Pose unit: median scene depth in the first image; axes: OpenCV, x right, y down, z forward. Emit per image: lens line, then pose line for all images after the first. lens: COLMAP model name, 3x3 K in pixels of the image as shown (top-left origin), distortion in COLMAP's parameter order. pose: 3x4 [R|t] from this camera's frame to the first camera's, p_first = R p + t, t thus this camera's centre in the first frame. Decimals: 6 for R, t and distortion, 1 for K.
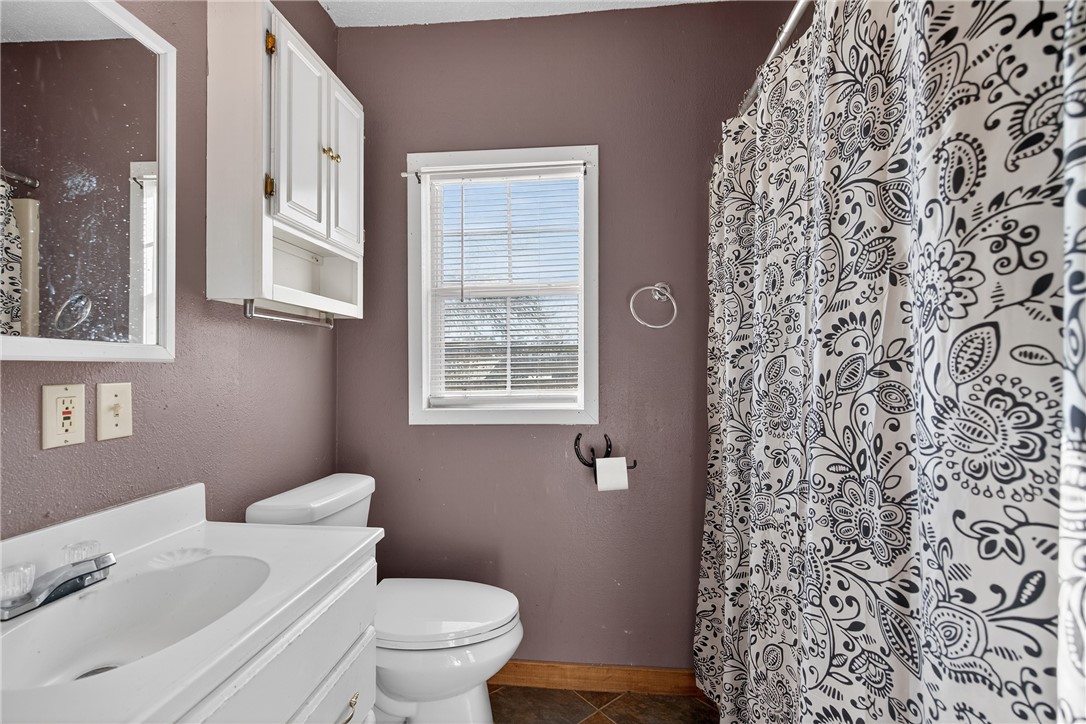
lens RADIAL K [[487.9, 0, 543.0], [0, 487.9, 362.0], [0, 0, 1]] dist [0.002418, -0.000526]
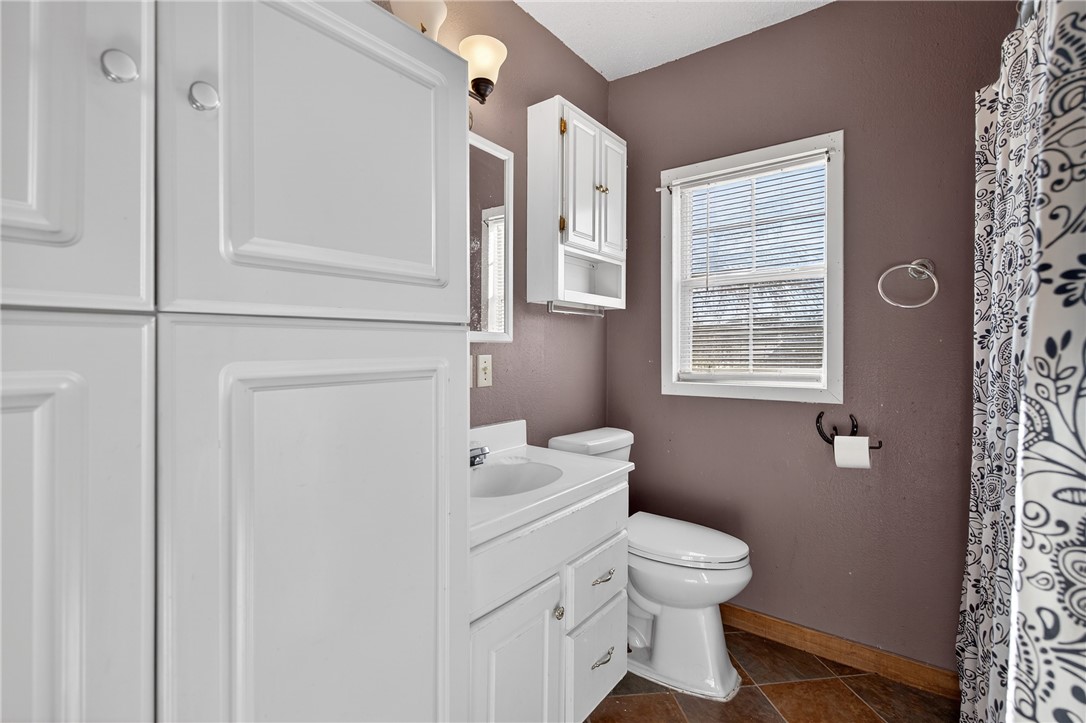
lens RADIAL K [[494.5, 0, 552.0], [0, 494.5, 356.0], [0, 0, 1]] dist [-0.000514, -0.000771]
pose [[0.862487, 0.013566, -0.505898, 0.160686], [-0.000188, 0.999649, 0.026487, 0.000509], [0.506080, -0.022749, 0.862187, -0.288497]]
